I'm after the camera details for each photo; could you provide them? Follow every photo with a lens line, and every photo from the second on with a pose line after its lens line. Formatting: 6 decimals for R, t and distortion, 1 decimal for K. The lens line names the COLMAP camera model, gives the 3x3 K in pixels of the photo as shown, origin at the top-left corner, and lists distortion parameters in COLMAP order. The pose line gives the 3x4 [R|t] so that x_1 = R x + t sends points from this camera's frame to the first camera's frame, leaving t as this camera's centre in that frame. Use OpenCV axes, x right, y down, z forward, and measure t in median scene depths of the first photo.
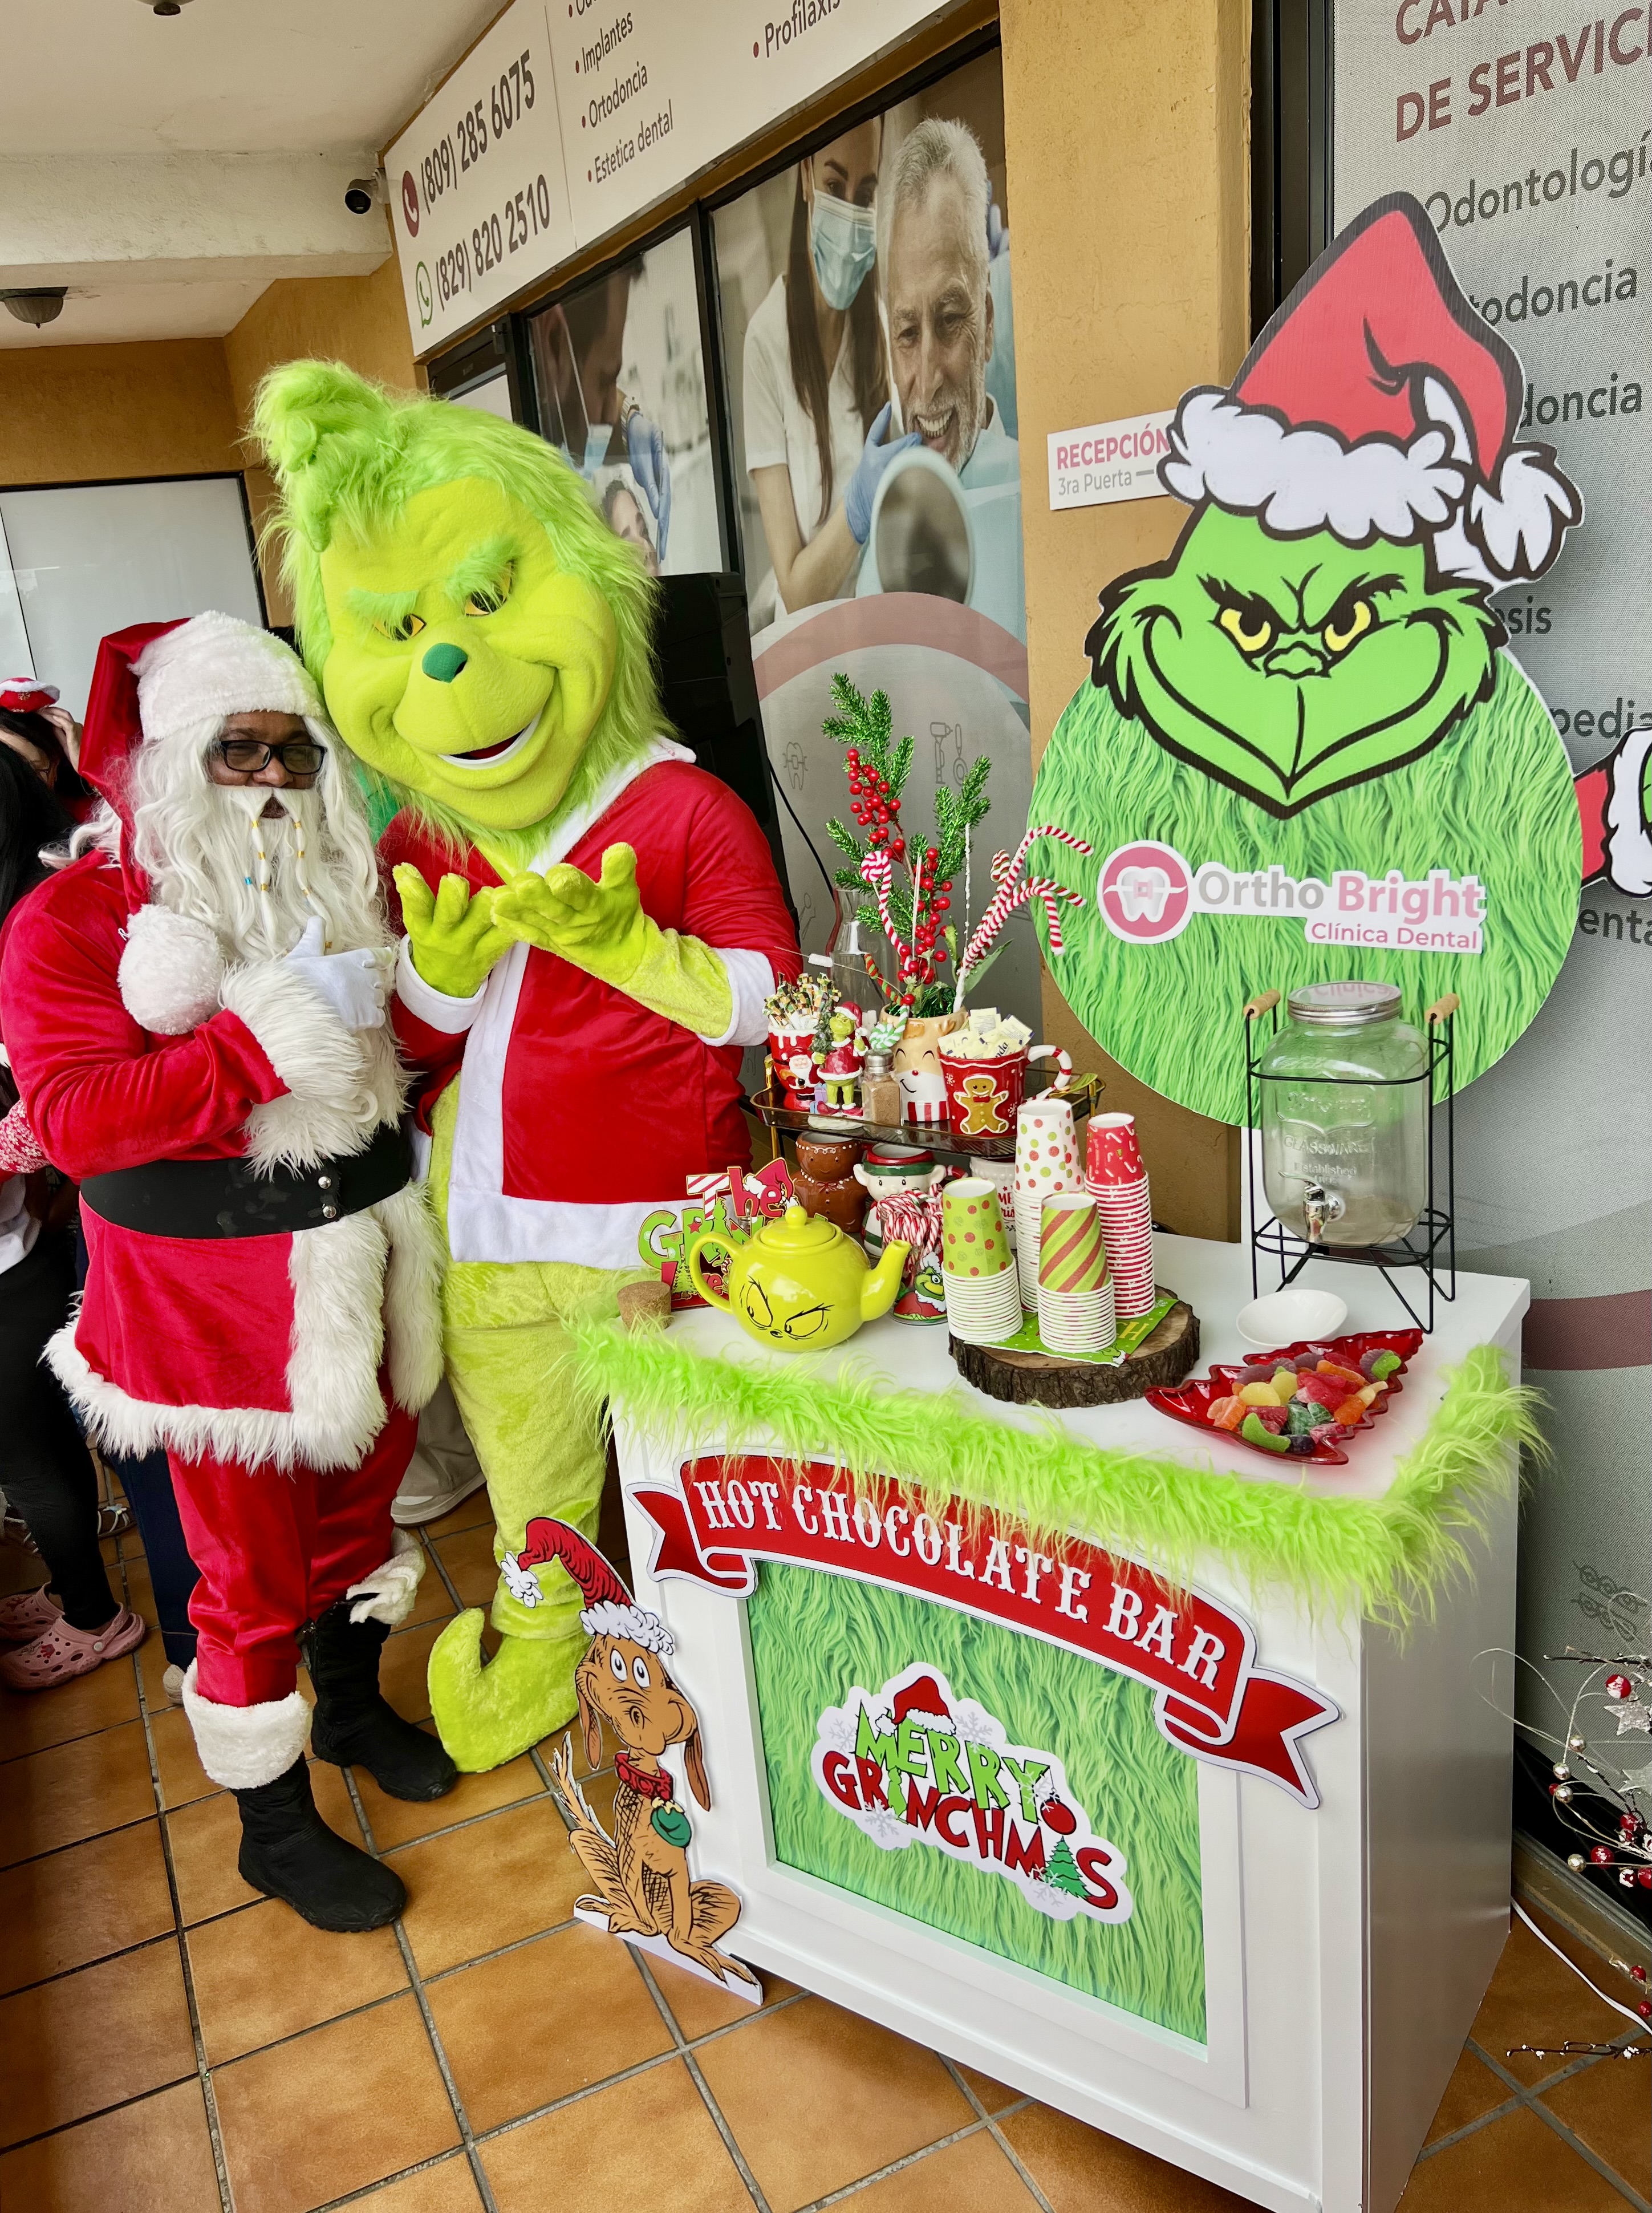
lens RADIAL K [[1721.6, 0, 789.1], [0, 1721.6, 1067.6], [0, 0, 1]] dist [0.026527, -0.027741]
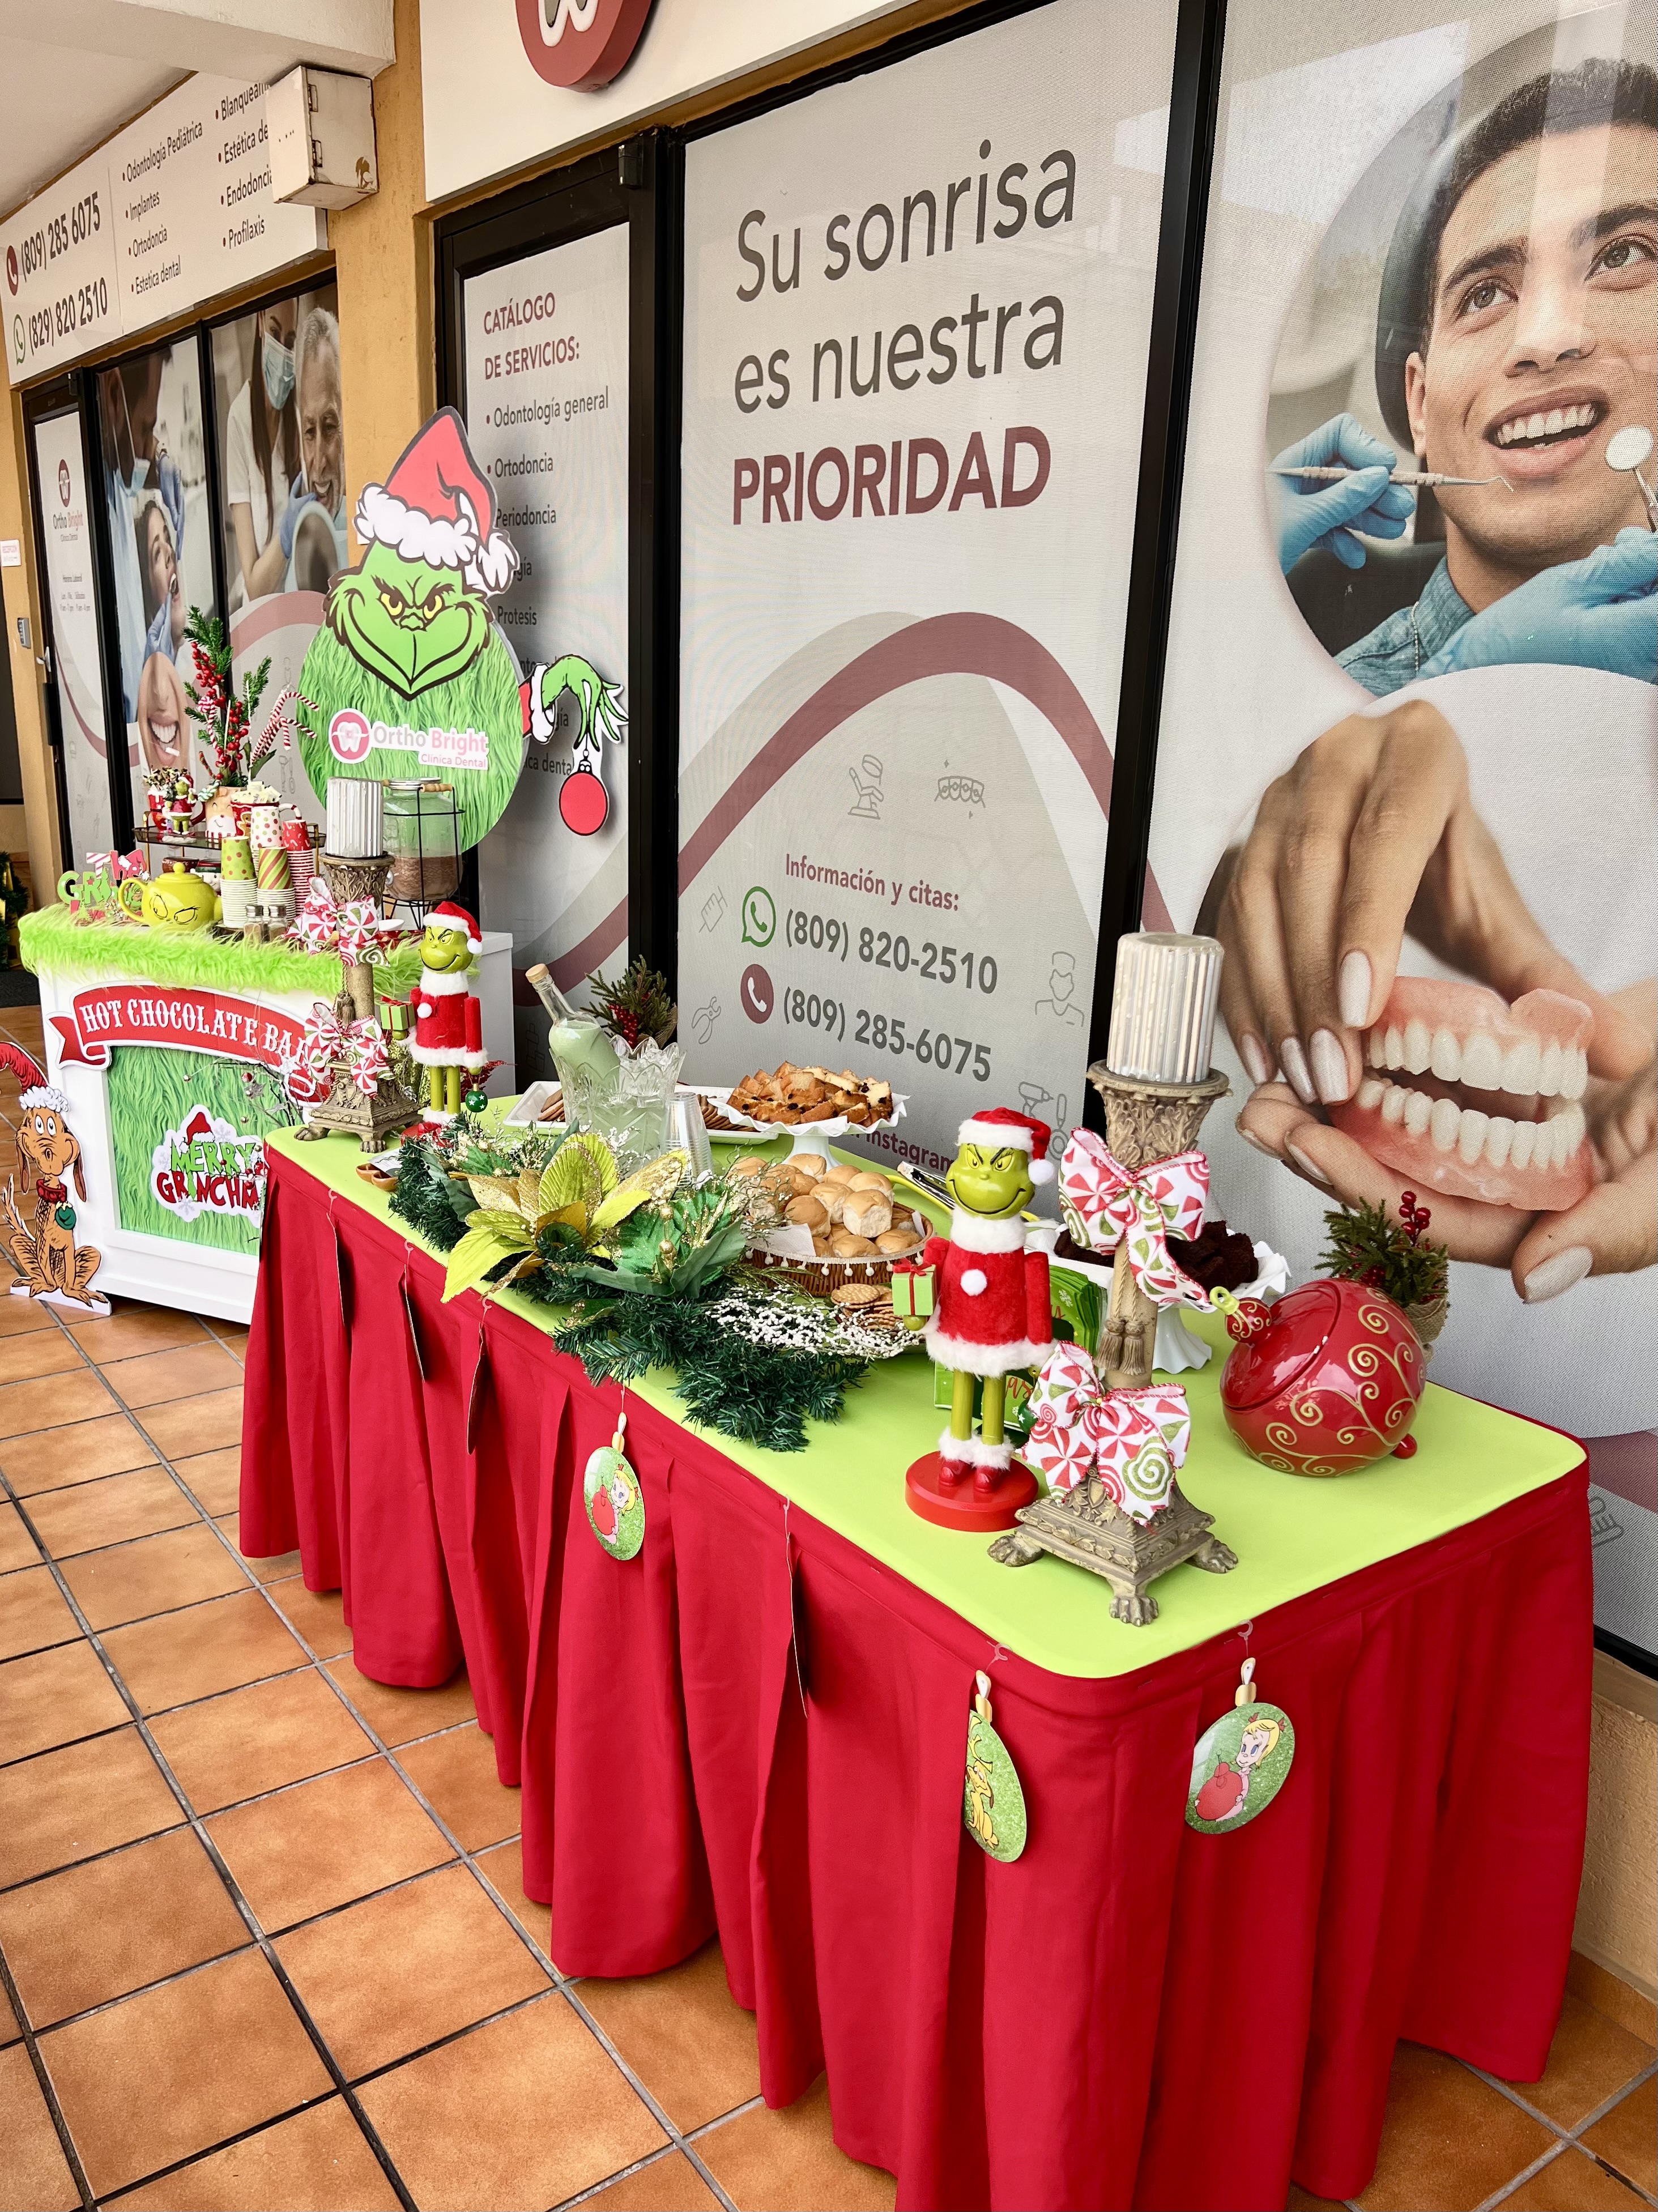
lens RADIAL K [[1690.1, 0, 832.6], [0, 1690.1, 1157.7], [0, 0, 1]] dist [0.024467, -0.031722]
pose [[0.971286, 0.059751, 0.230288, 0.316761], [-0.060333, 0.998168, -0.004521, 0.344534], [-0.230136, -0.009502, 0.973112, -0.985087]]
